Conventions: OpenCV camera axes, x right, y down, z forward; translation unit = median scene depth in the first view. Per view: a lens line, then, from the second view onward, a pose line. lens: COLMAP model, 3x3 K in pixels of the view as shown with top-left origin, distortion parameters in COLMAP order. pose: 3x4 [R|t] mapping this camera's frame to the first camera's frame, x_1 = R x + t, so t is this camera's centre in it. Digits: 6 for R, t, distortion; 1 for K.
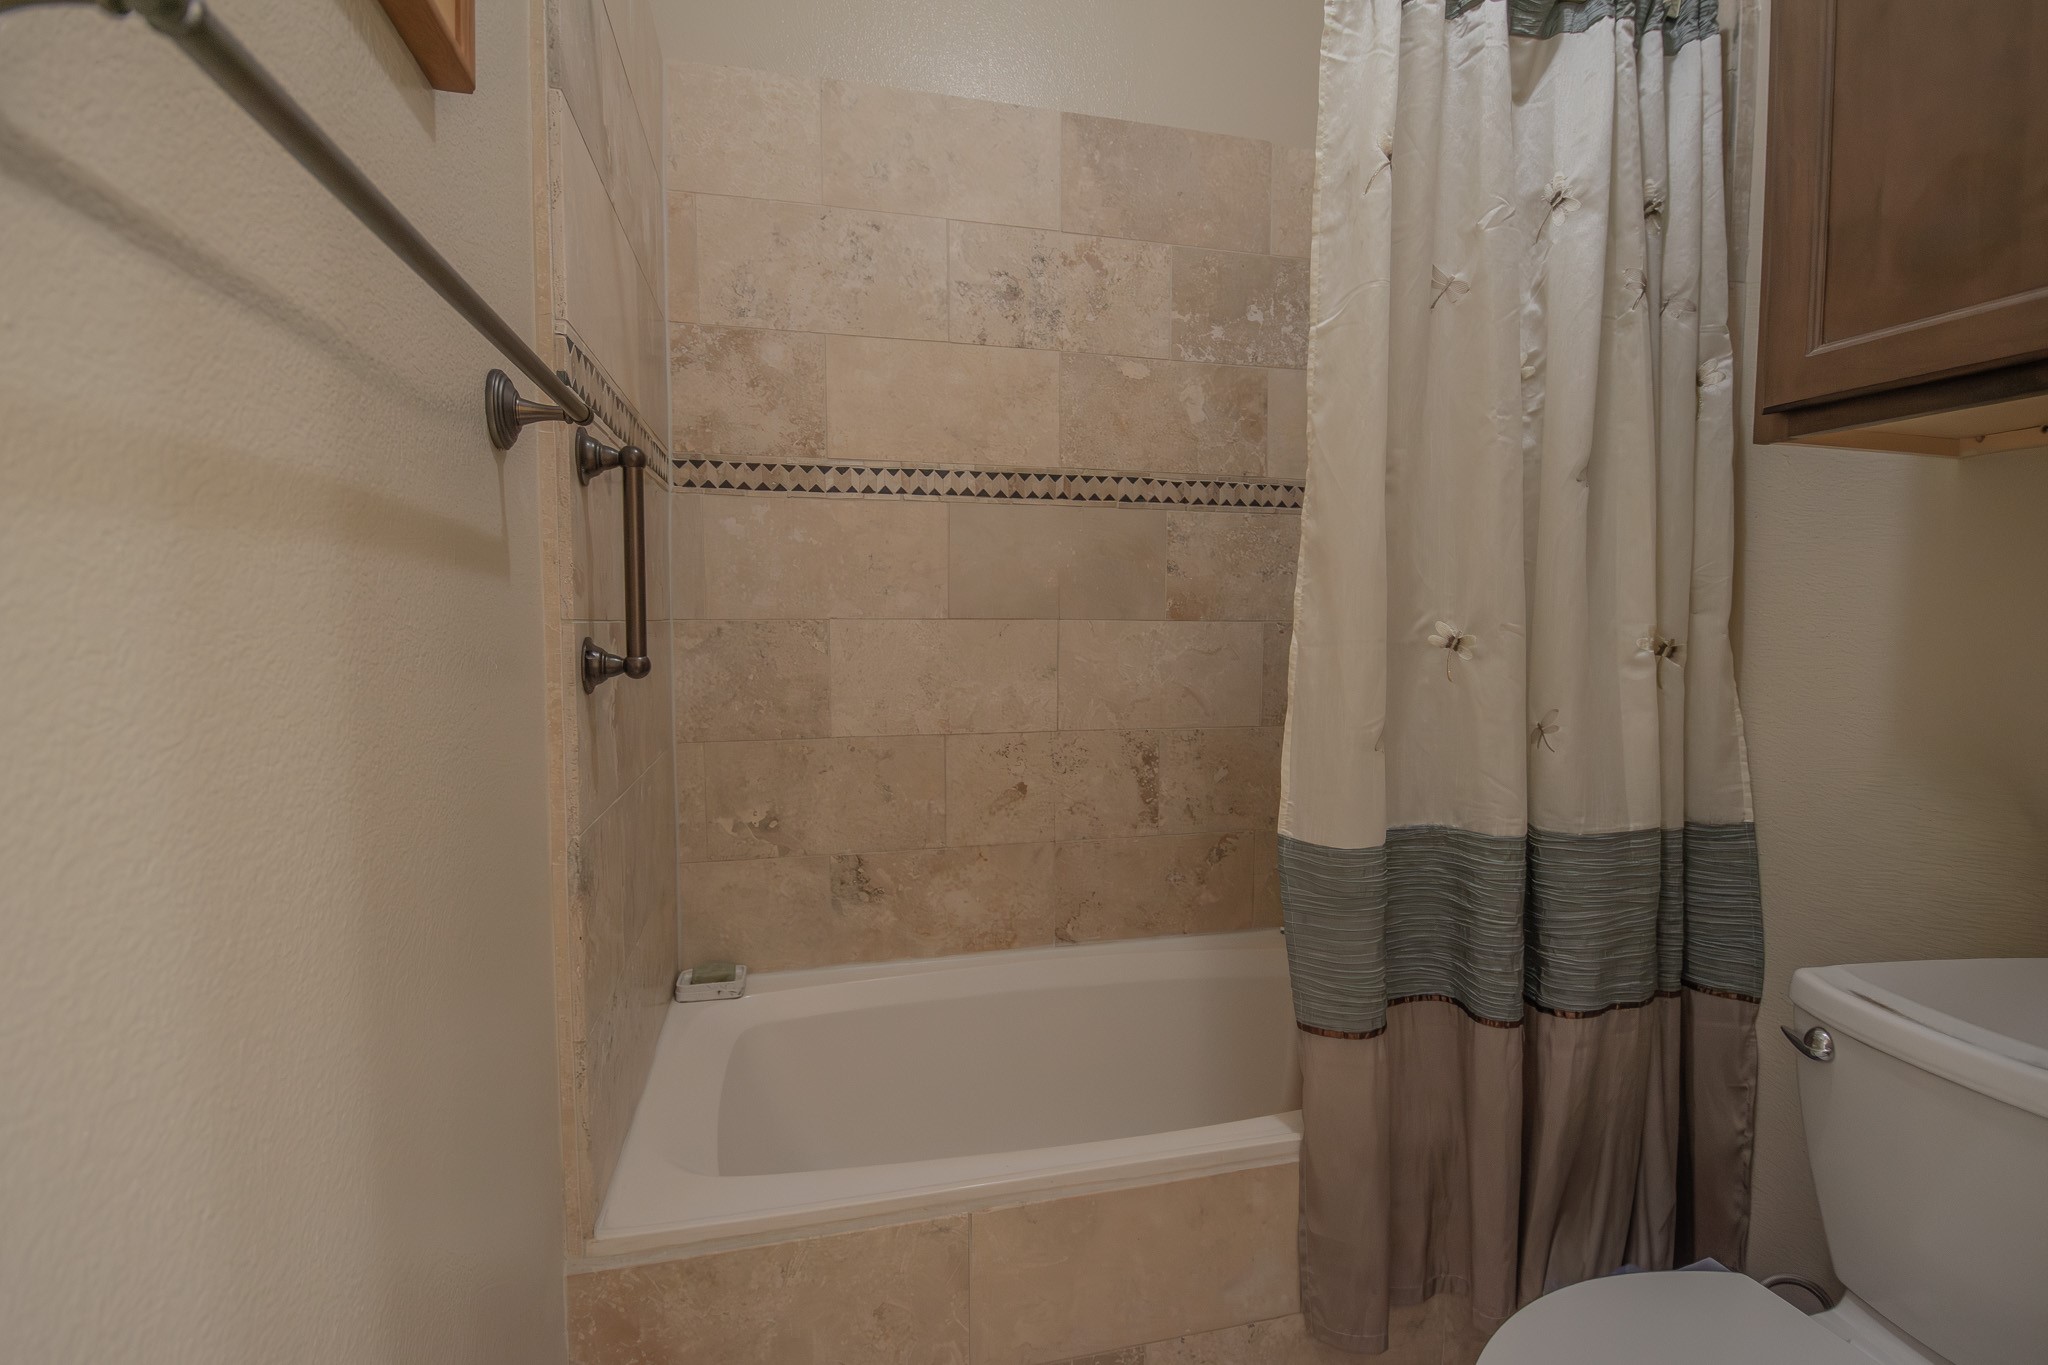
lens RADIAL K [[907.1, 0, 1031.8], [0, 907.1, 671.4], [0, 0, 1]] dist [-0.006266, -0.010901]
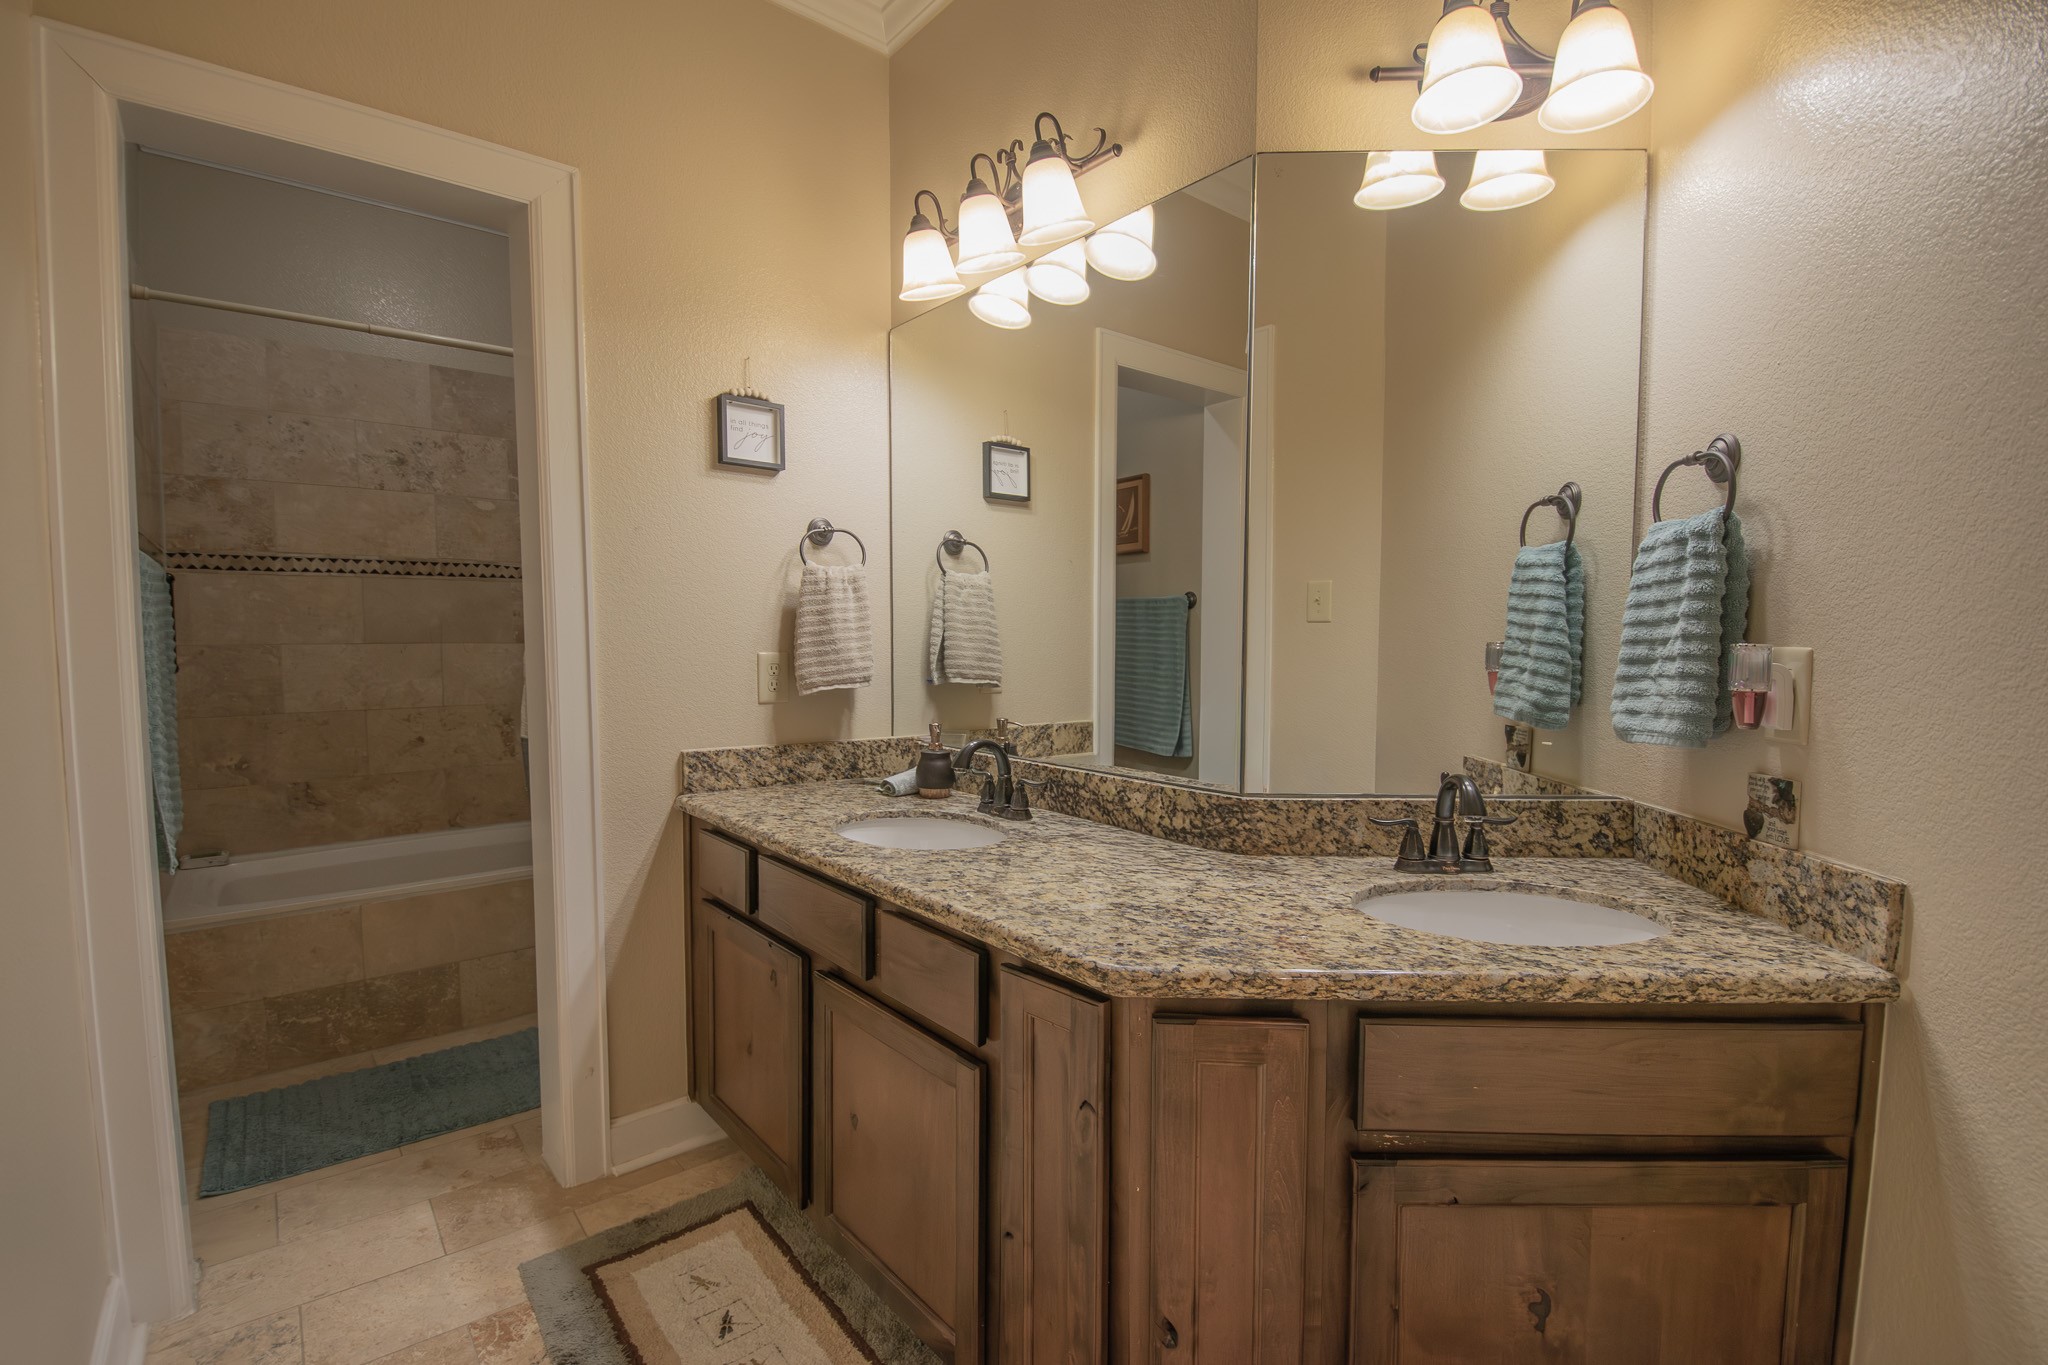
lens RADIAL K [[907.1, 0, 1029.4], [0, 907.1, 691.6], [0, 0, 1]] dist [-0.006266, -0.010901]
pose [[0.896875, -0.028310, 0.441377, 0.293278], [0.024532, 0.999597, 0.014265, 0.042714], [-0.441603, -0.001966, 0.897208, -1.147655]]
